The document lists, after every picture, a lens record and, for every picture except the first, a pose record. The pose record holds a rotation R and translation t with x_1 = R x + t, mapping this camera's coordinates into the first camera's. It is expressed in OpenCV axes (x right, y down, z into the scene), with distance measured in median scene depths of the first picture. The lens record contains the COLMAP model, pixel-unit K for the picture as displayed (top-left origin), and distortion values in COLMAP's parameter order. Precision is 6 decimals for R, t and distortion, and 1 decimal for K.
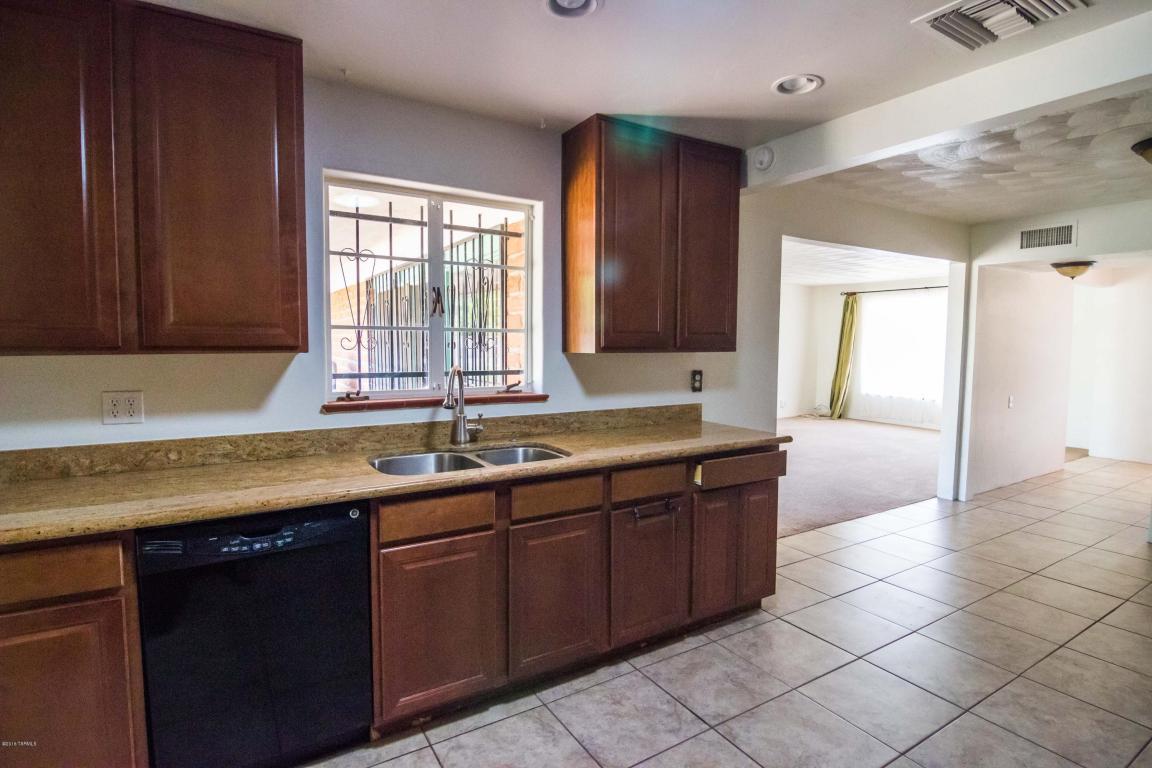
lens RADIAL K [[588.9, 0, 574.9], [0, 588.9, 376.1], [0, 0, 1]] dist [-0.013133, -0.000609]
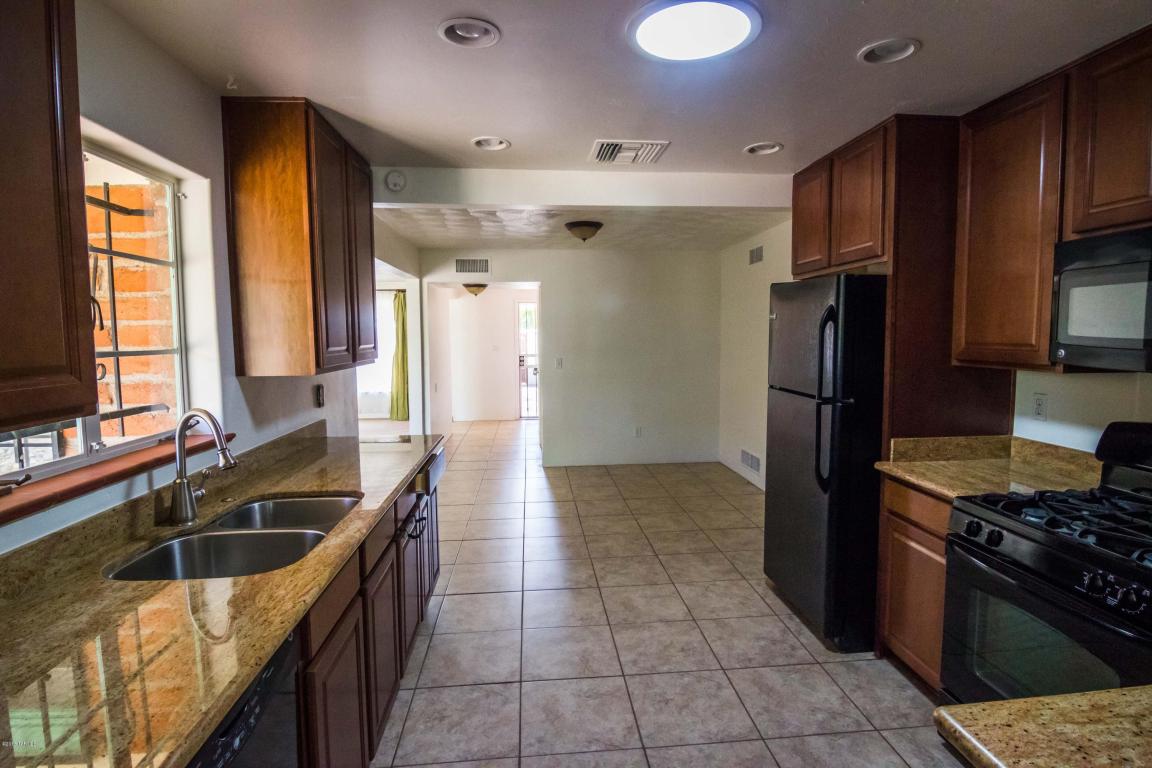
lens RADIAL K [[589.5, 0, 594.1], [0, 589.5, 375.5], [0, 0, 1]] dist [-0.012716, -0.000280]
pose [[0.432048, -0.076479, 0.898602, -0.587443], [0.068638, 0.996296, 0.051793, -0.057345], [-0.899235, 0.039302, 0.435697, 0.261221]]
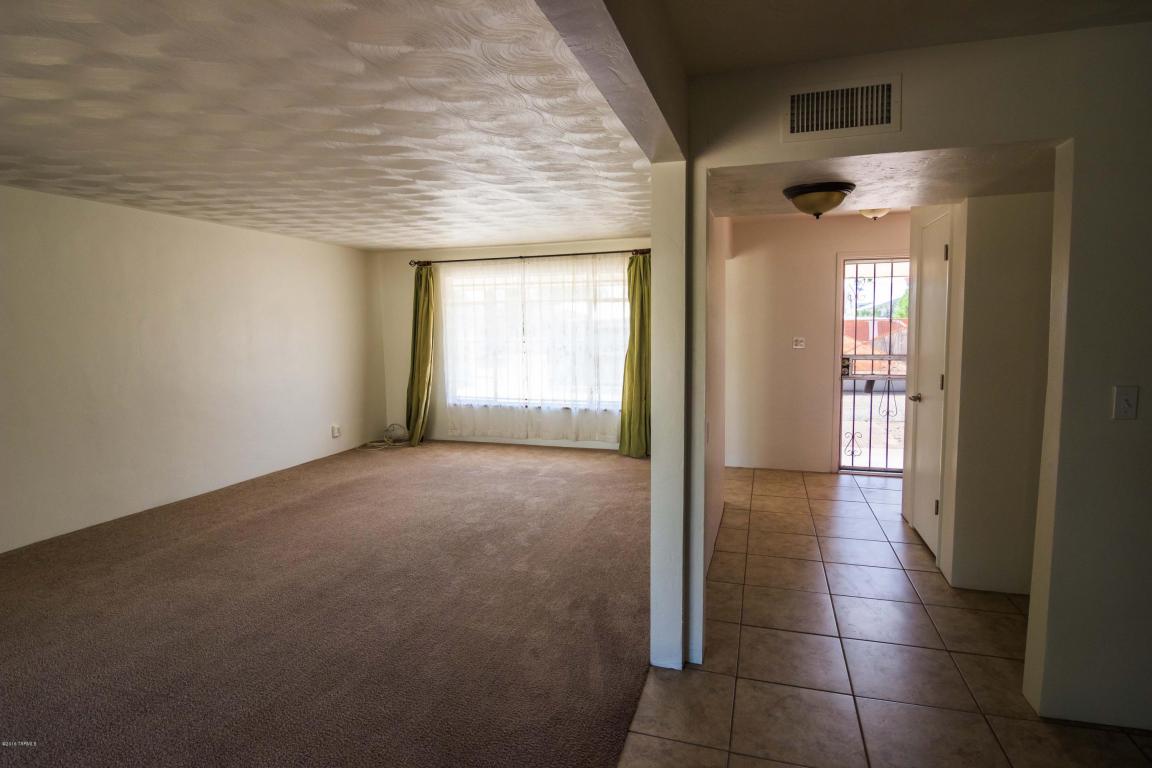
lens RADIAL K [[589.5, 0, 594.1], [0, 589.5, 375.5], [0, 0, 1]] dist [-0.012716, -0.000280]
pose [[0.744095, -0.073640, 0.664003, 0.585614], [0.059896, 0.997257, 0.043479, -0.100165], [-0.665383, 0.007419, 0.746465, 1.377416]]
